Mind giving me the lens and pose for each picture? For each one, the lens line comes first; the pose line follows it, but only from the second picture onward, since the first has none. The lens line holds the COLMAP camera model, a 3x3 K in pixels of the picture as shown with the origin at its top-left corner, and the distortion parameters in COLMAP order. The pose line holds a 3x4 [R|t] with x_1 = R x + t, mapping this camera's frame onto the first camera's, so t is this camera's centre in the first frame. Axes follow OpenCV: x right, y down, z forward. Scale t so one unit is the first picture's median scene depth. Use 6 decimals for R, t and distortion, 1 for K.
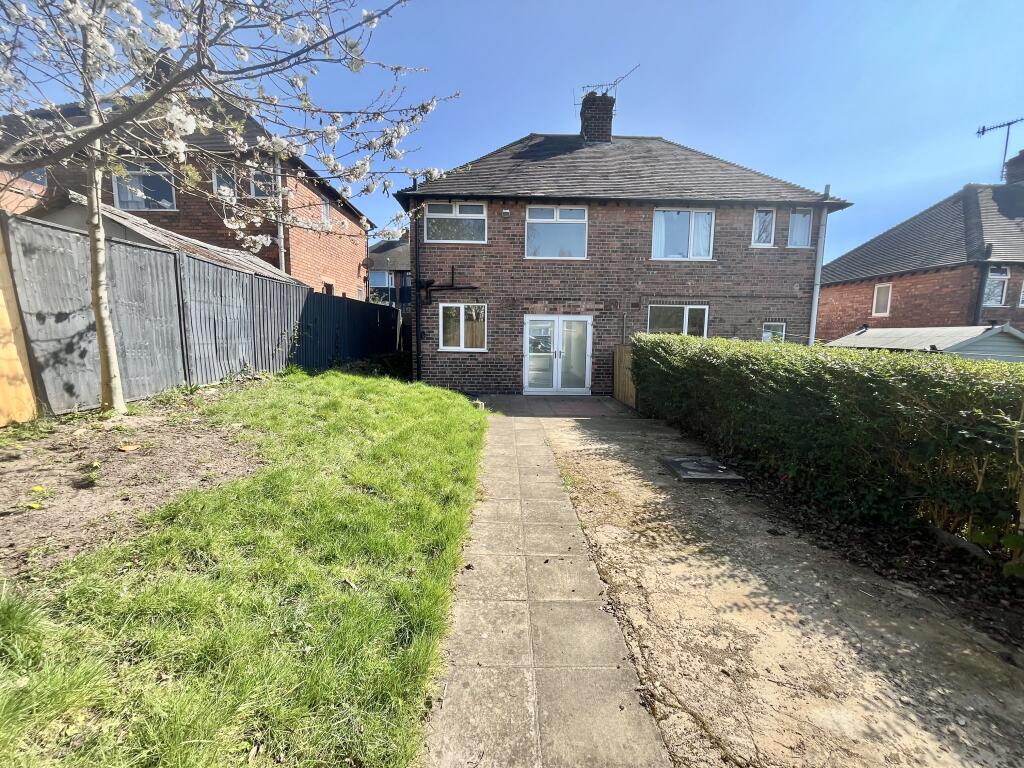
lens RADIAL K [[411.1, 0, 509.2], [0, 411.1, 381.4], [0, 0, 1]] dist [-0.002081, 0.000002]
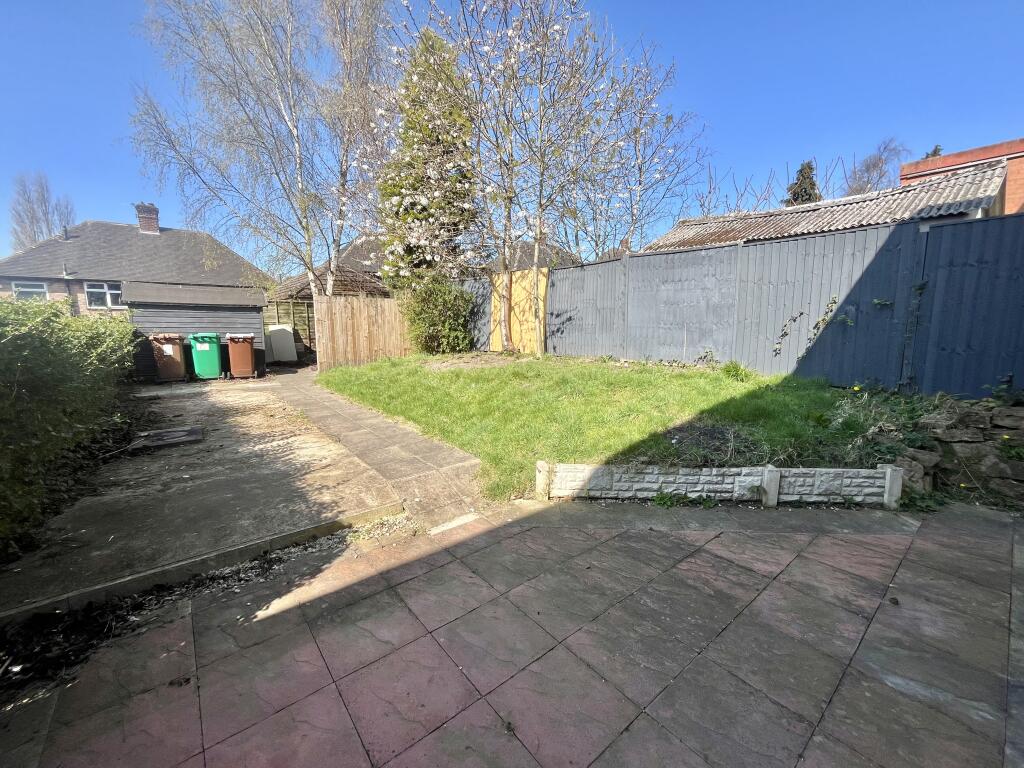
lens RADIAL K [[411.1, 0, 513.1], [0, 411.1, 383.7], [0, 0, 1]] dist [-0.002081, 0.000002]
pose [[-0.782880, 0.073251, -0.617845, 0.386501], [-0.075437, 0.974543, 0.211128, -0.208343], [0.617582, 0.211896, -0.757425, 2.215605]]
